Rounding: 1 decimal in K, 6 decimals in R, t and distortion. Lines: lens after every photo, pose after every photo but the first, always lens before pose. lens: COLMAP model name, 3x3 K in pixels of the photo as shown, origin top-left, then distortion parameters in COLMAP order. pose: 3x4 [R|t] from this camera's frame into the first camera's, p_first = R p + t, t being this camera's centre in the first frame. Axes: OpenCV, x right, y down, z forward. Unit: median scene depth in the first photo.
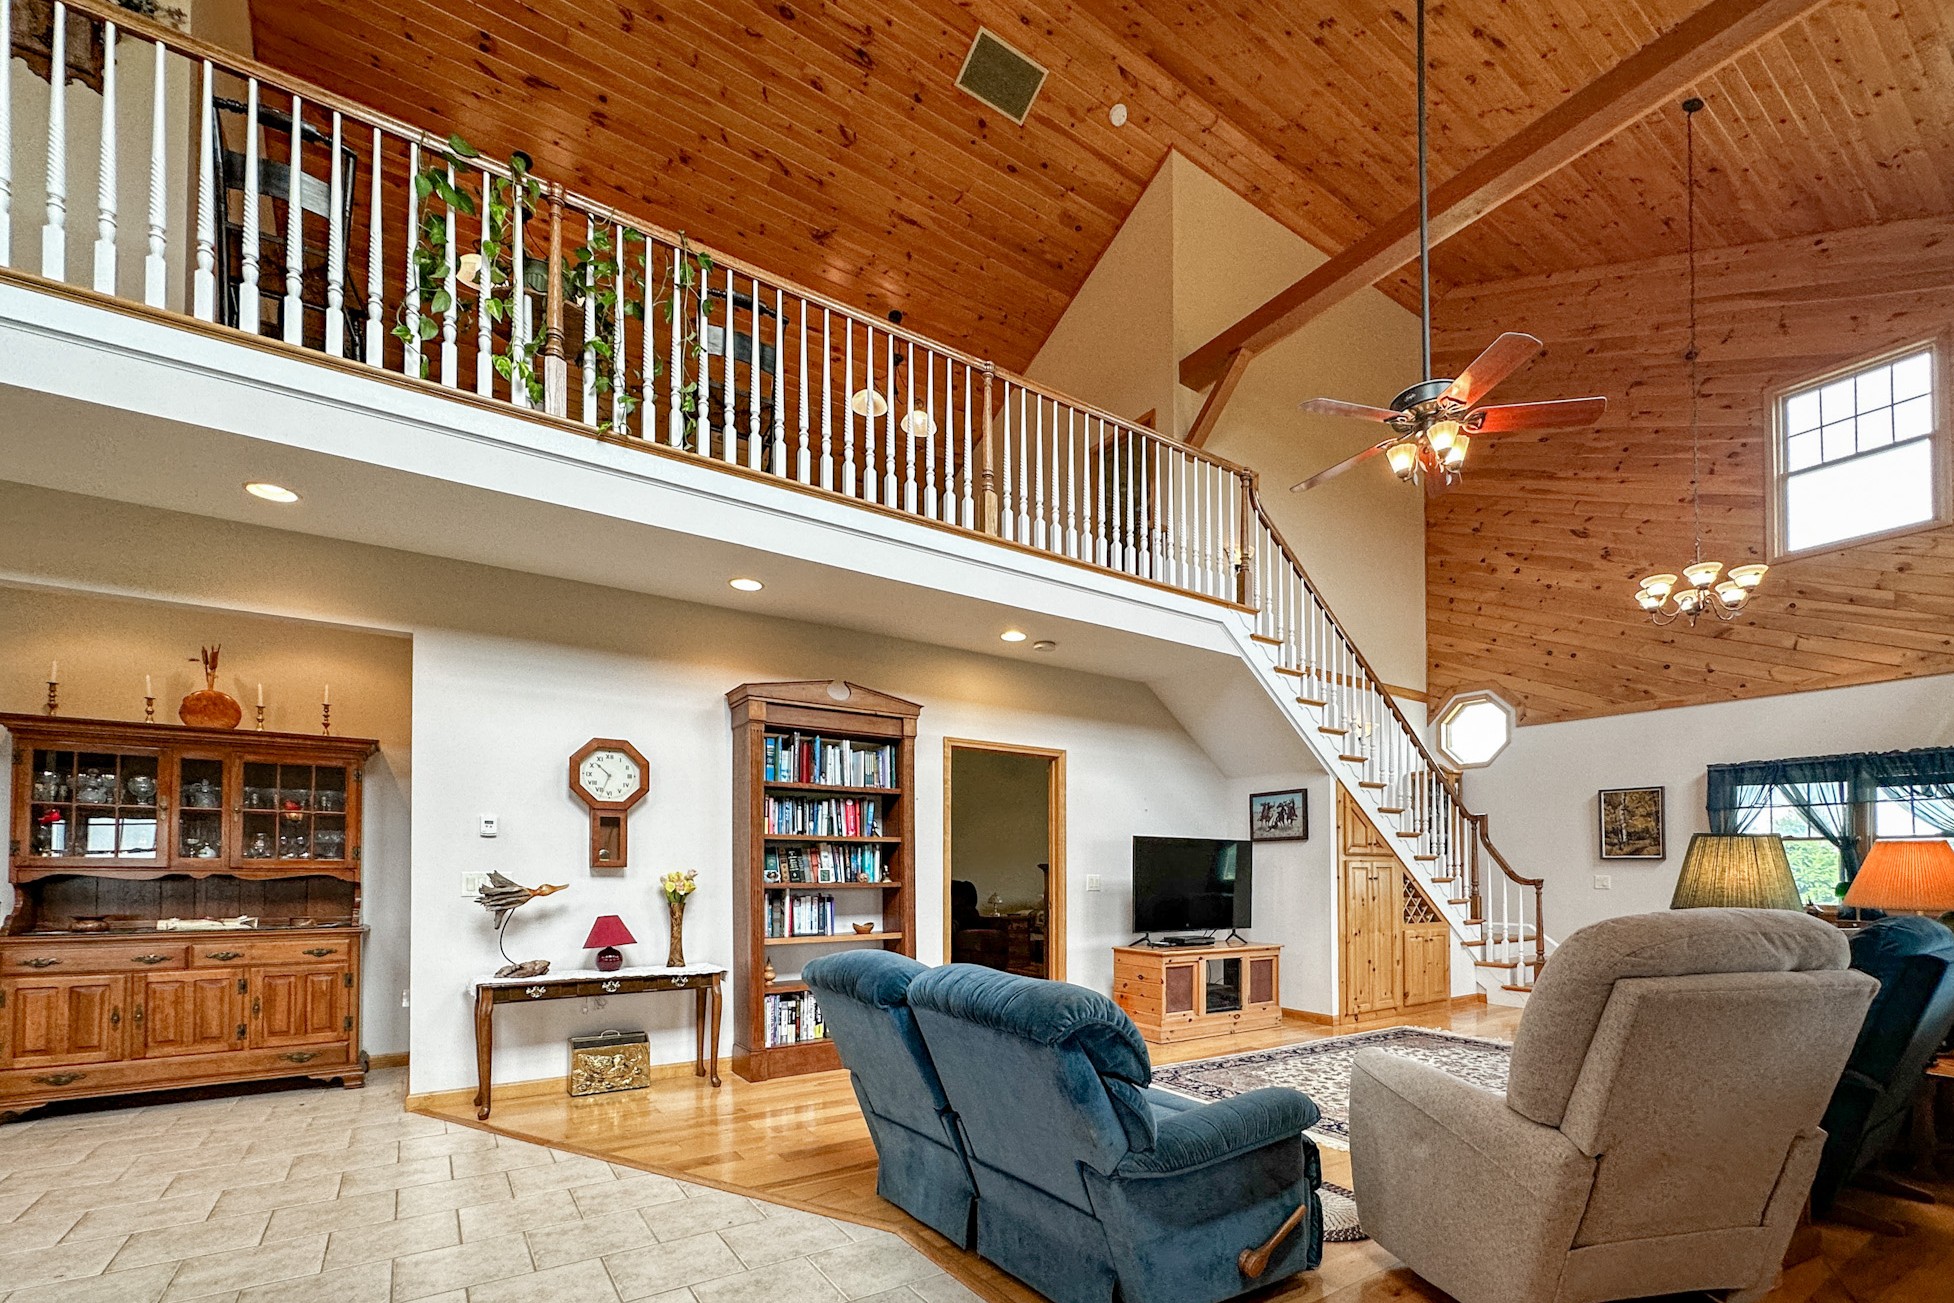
lens RADIAL K [[835.6, 0, 1055.8], [0, 835.6, 850.9], [0, 0, 1]] dist [-0.002749, 0.000086]
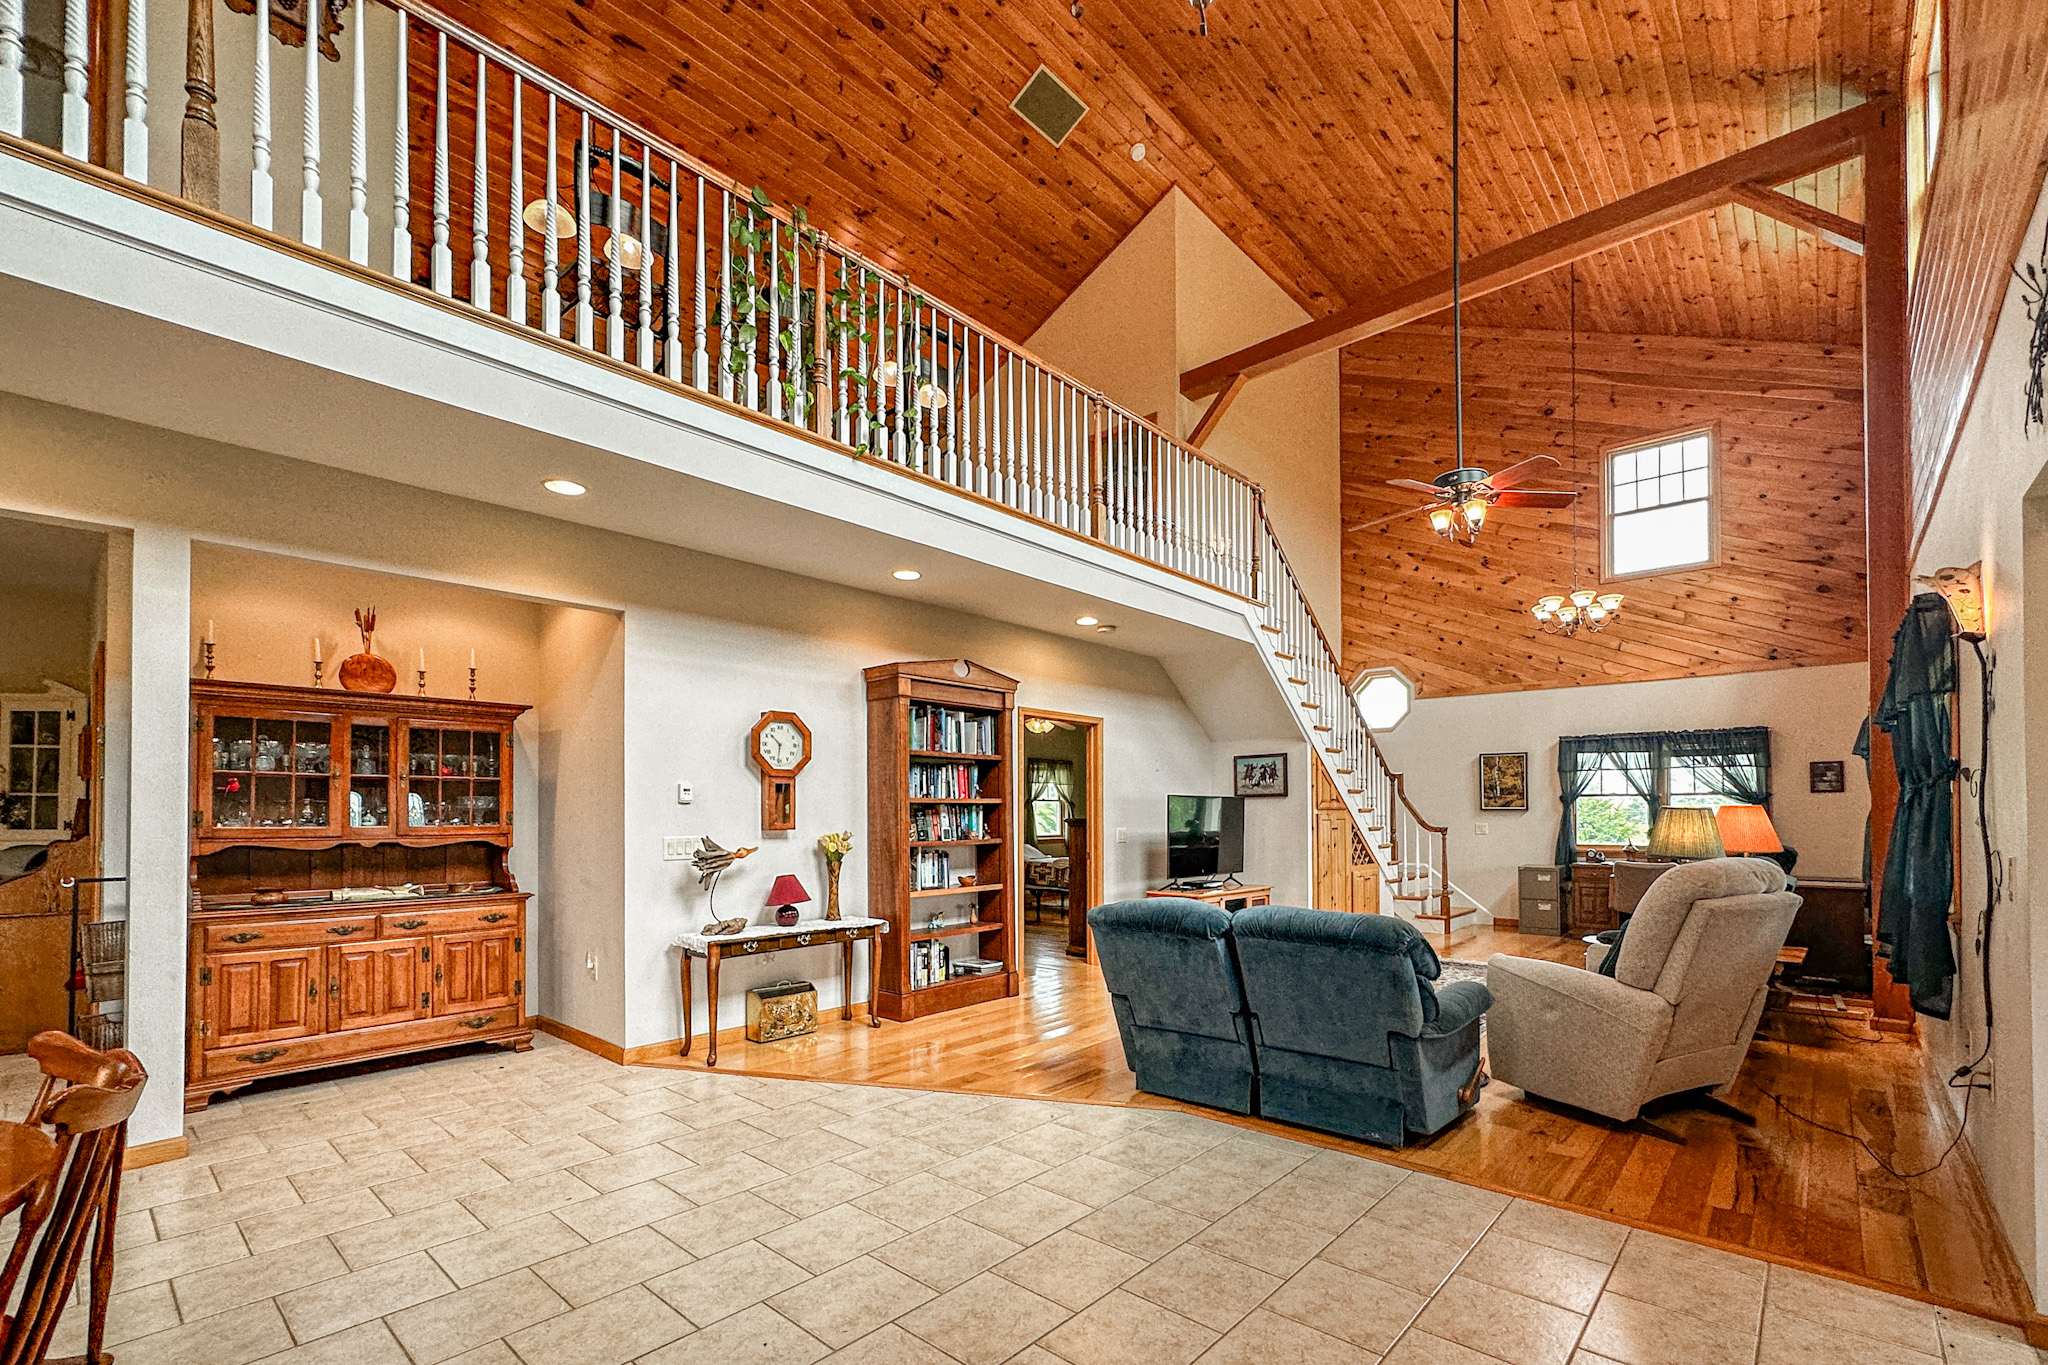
lens RADIAL K [[875.8, 0, 1105.4], [0, 875.8, 804.6], [0, 0, 1]] dist [-0.002749, 0.000086]
pose [[0.965648, -0.005050, 0.259803, -0.313205], [0.002699, 0.999952, 0.009403, -0.016881], [-0.259838, -0.008379, 0.965616, -0.149742]]
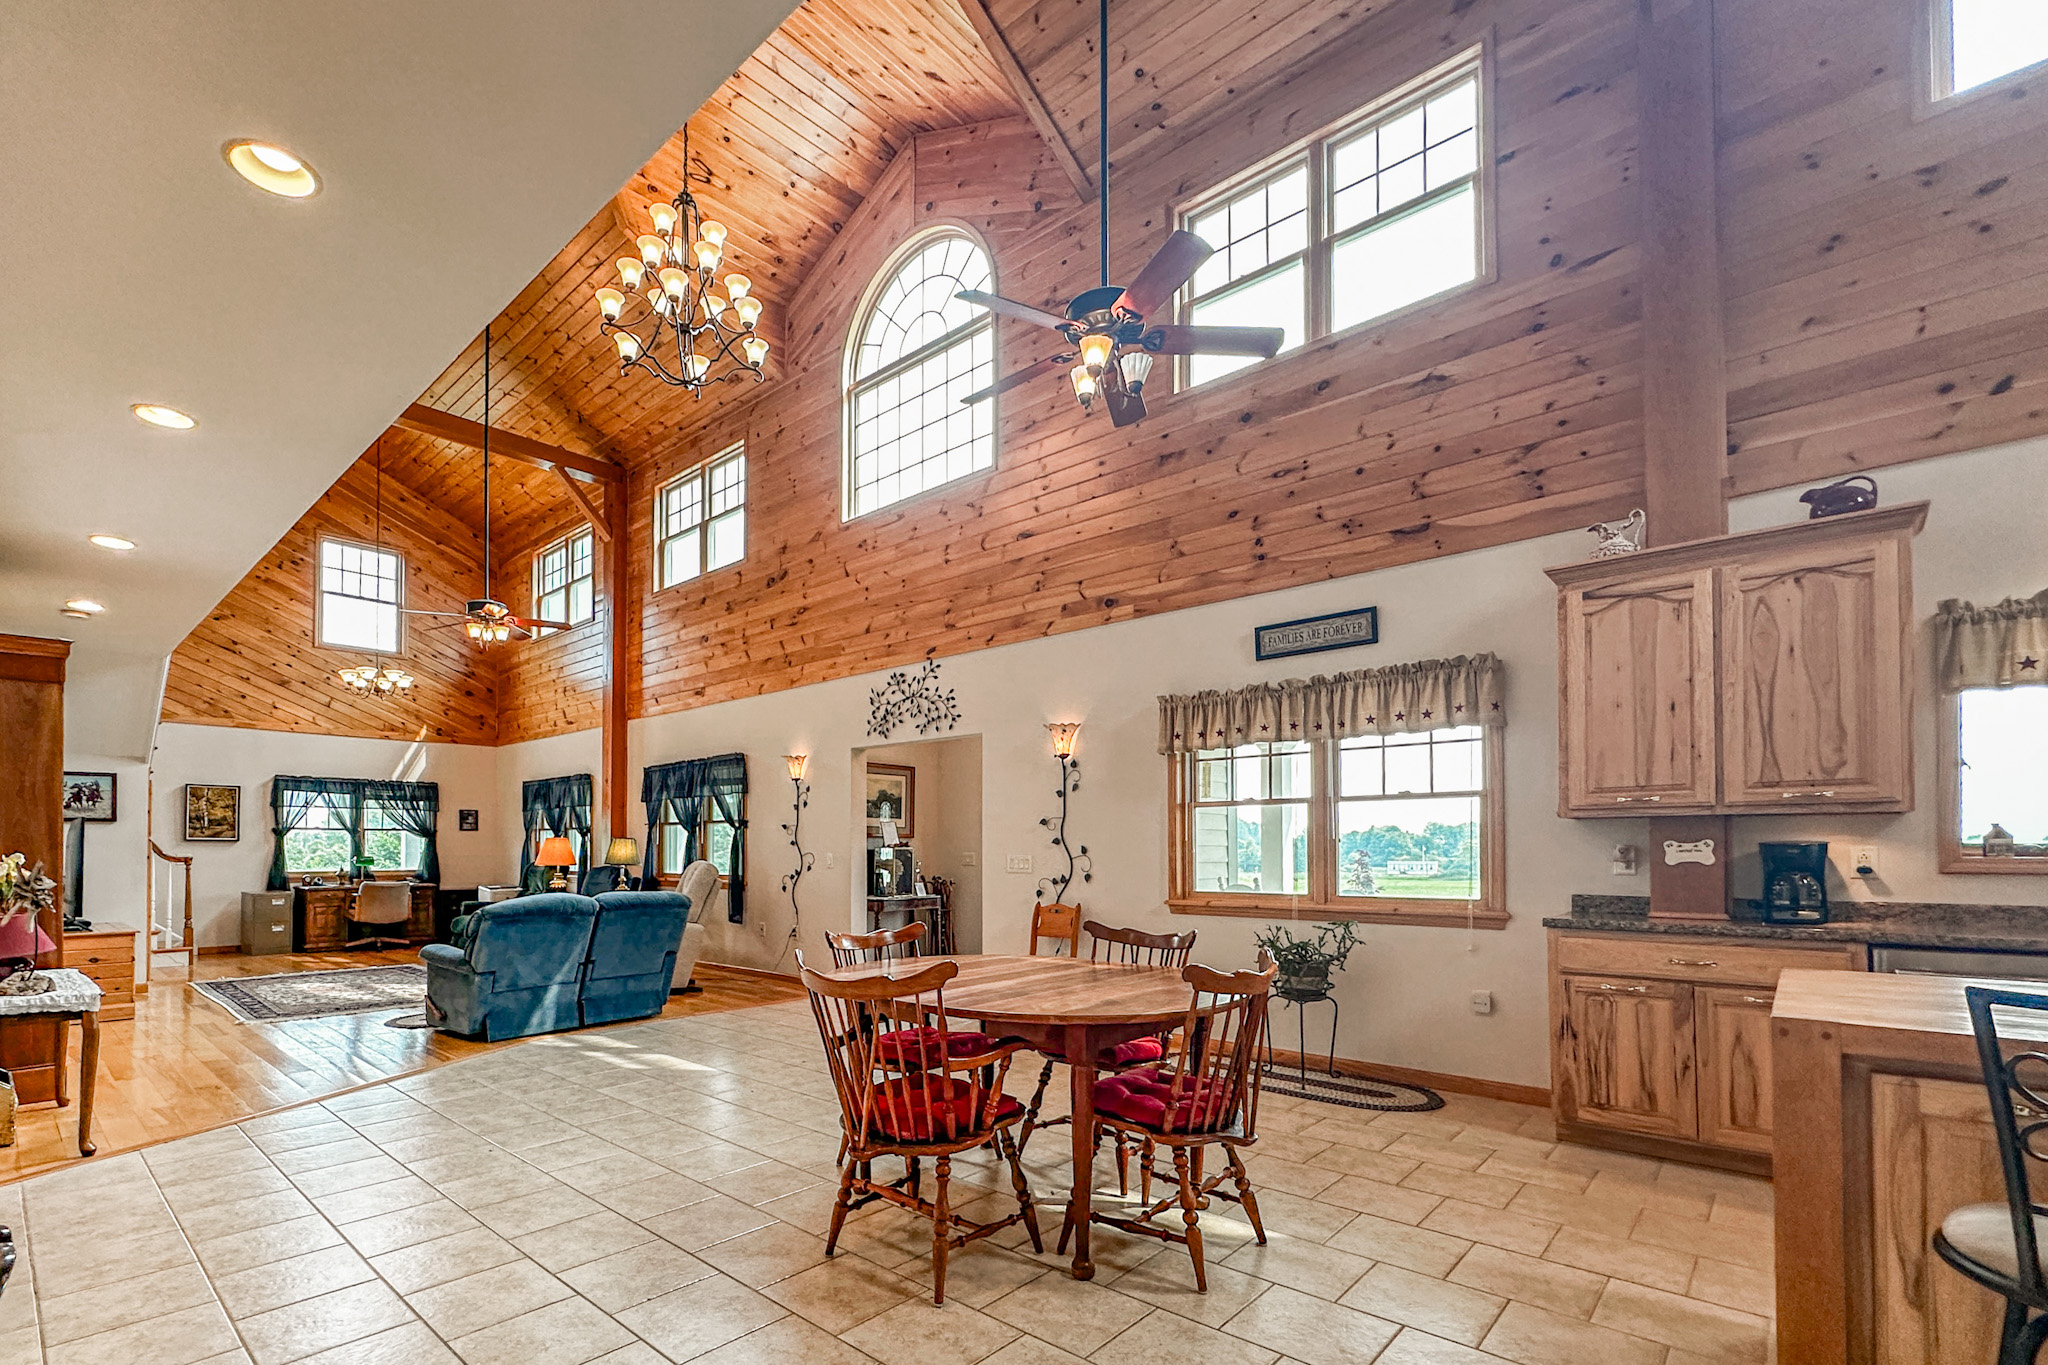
lens RADIAL K [[930.2, 0, 952.2], [0, 930.2, 840.8], [0, 0, 1]] dist [-0.004575, 0.000403]
pose [[-0.218264, 0.003454, 0.975884, -1.306364], [-0.017817, 0.999813, -0.007523, 0.001242], [-0.975727, -0.019029, -0.218162, 0.290929]]
